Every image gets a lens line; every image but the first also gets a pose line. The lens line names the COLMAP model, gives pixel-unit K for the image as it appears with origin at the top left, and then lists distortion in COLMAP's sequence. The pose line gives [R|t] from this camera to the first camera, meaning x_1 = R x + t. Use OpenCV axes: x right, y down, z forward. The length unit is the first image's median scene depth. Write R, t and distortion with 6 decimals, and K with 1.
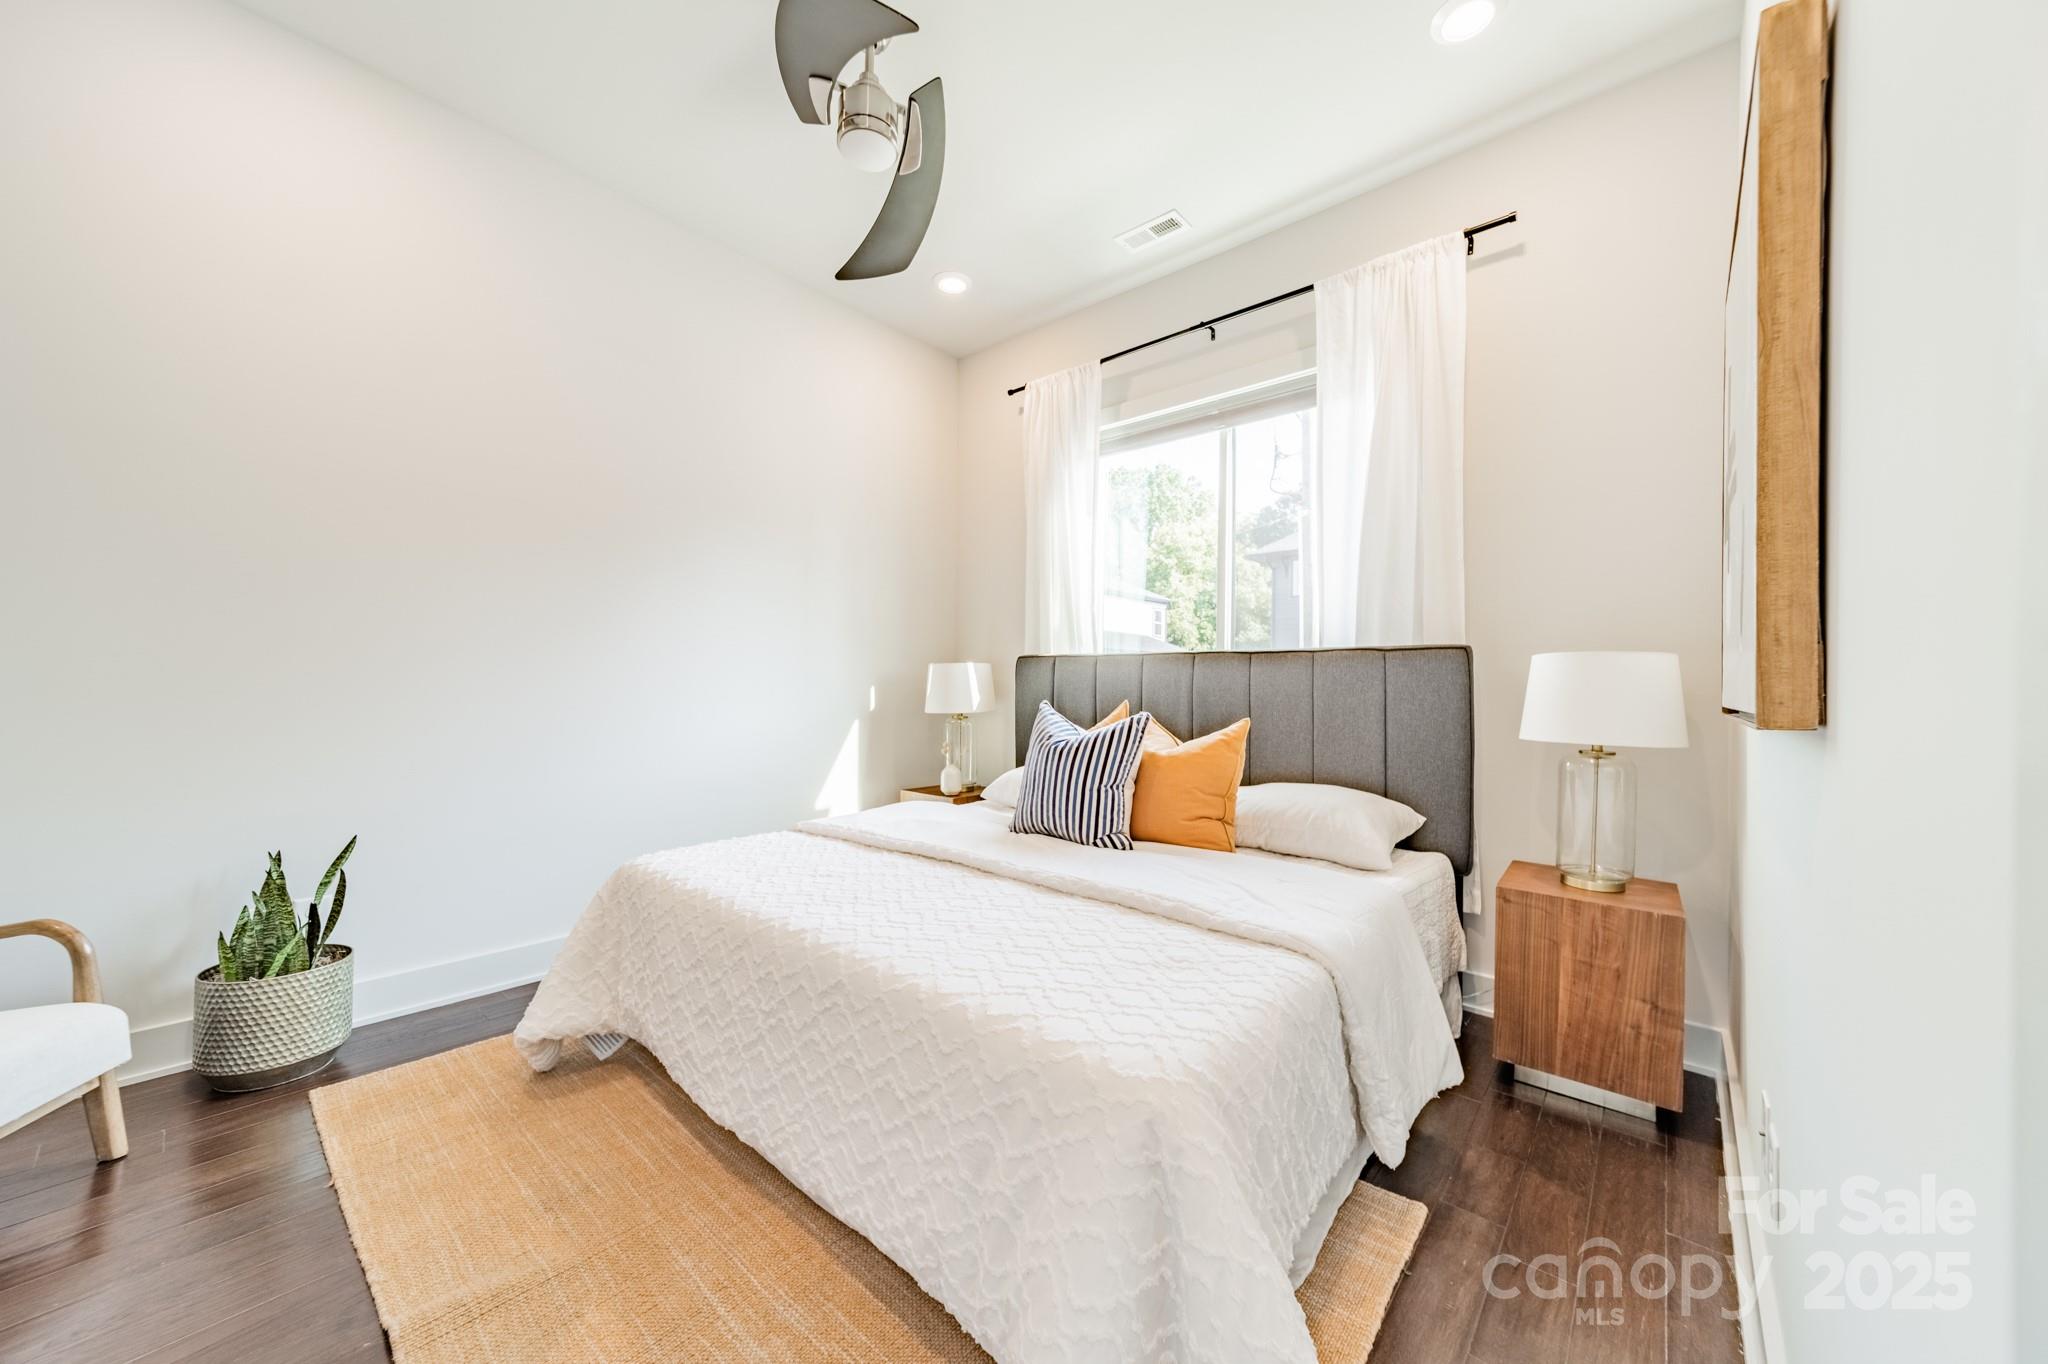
lens RADIAL K [[723.3, 0, 1022.9], [0, 723.3, 683.6], [0, 0, 1]] dist [0.006065, -0.000118]
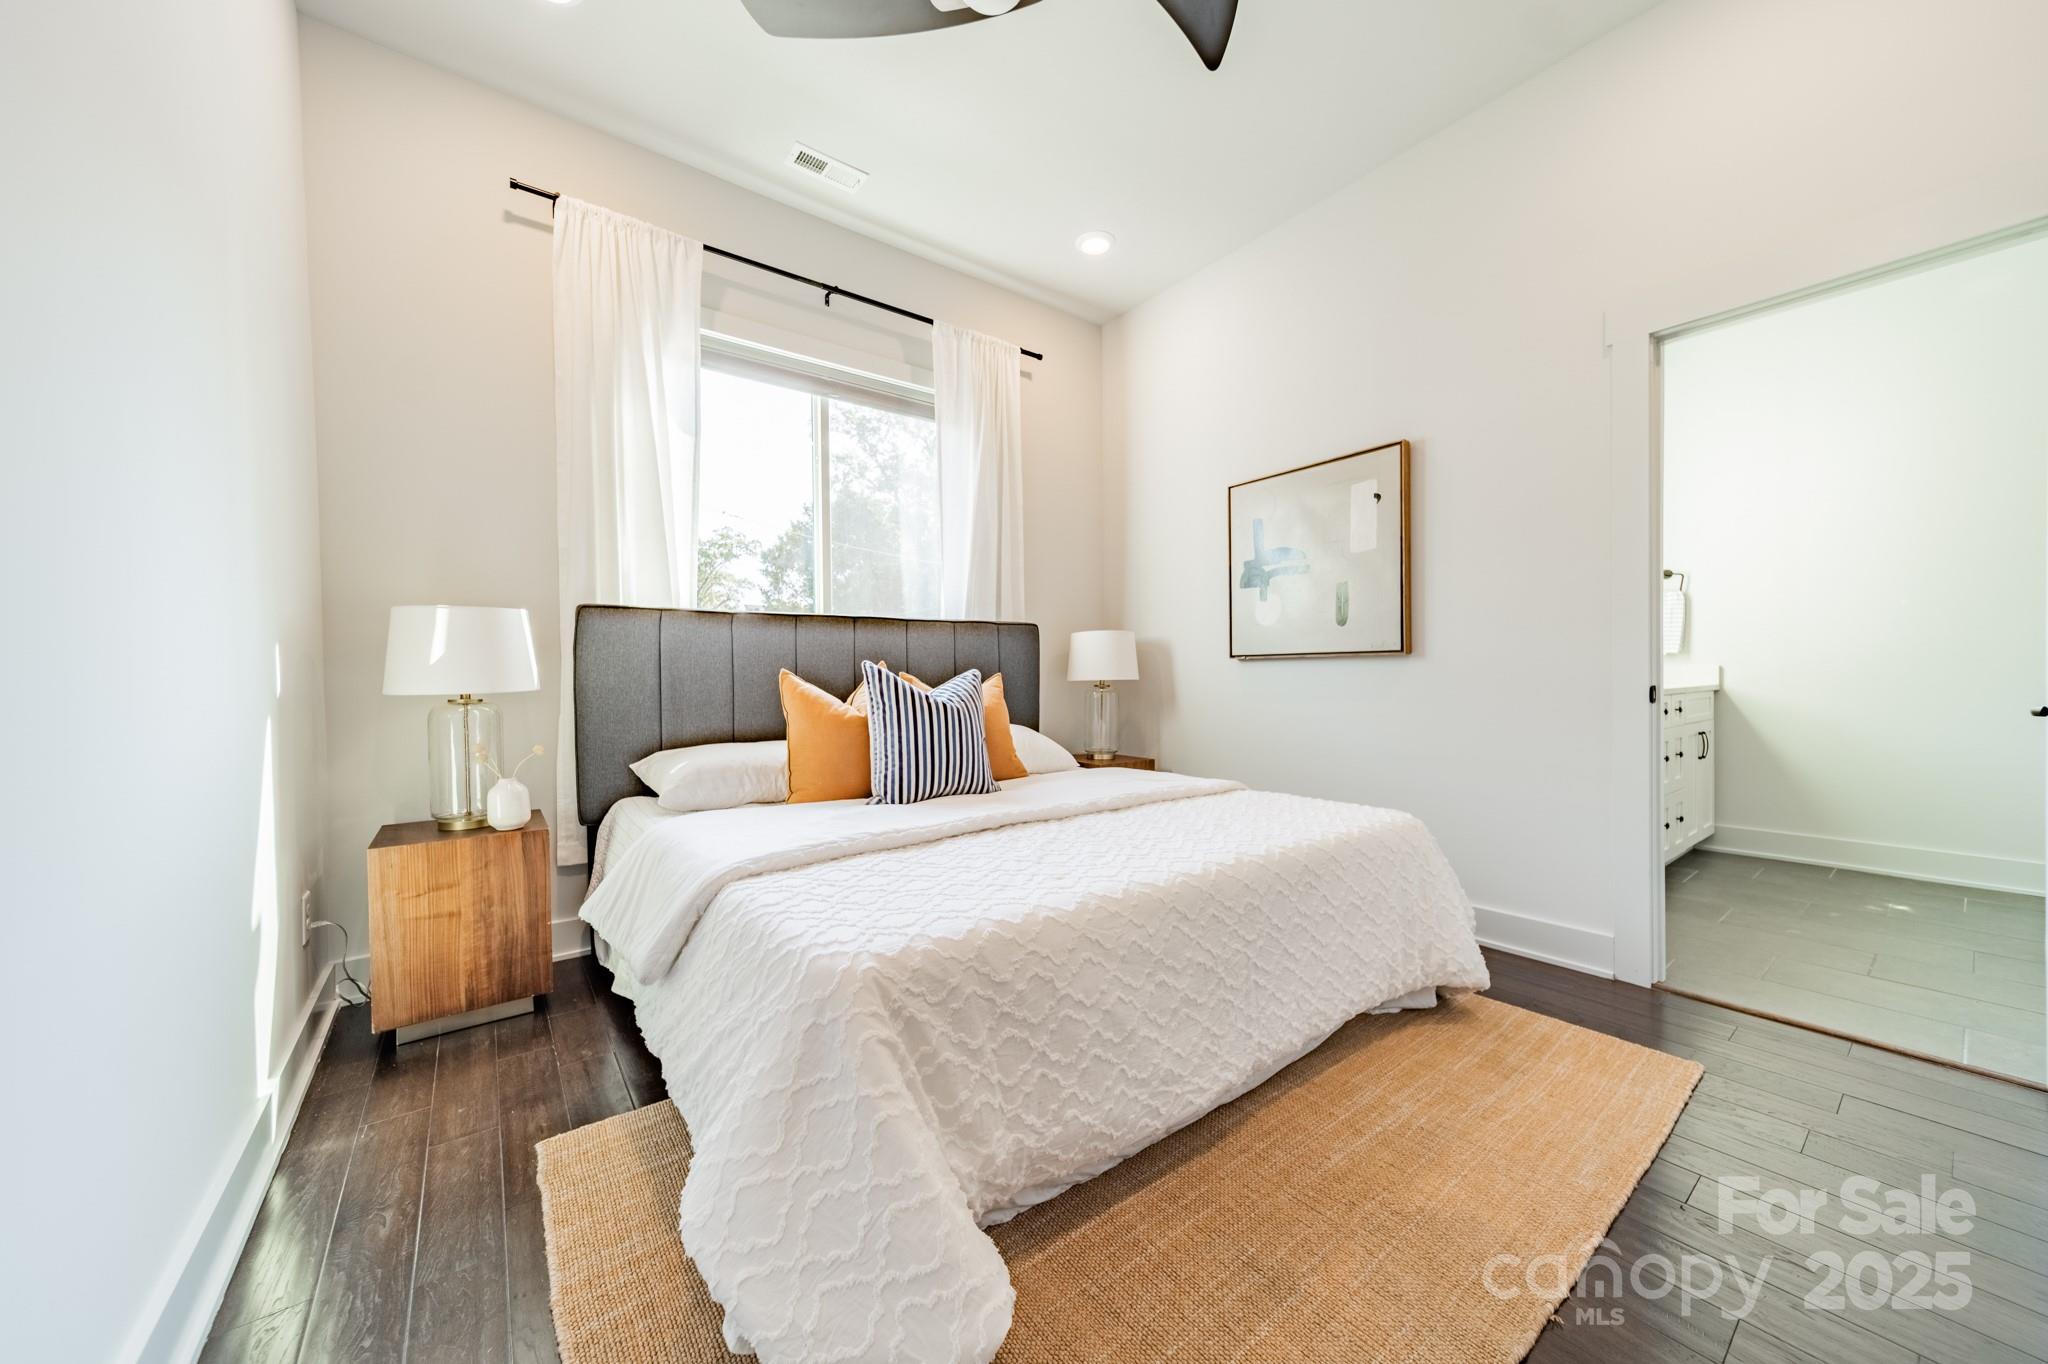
lens RADIAL K [[723.3, 0, 1022.1], [0, 723.3, 682.2], [0, 0, 1]] dist [0.006065, -0.000118]
pose [[0.204467, -0.029955, 0.978415, -1.272308], [0.003946, 0.999549, 0.029778, 0.037199], [-0.978865, -0.002228, 0.204493, 0.983269]]
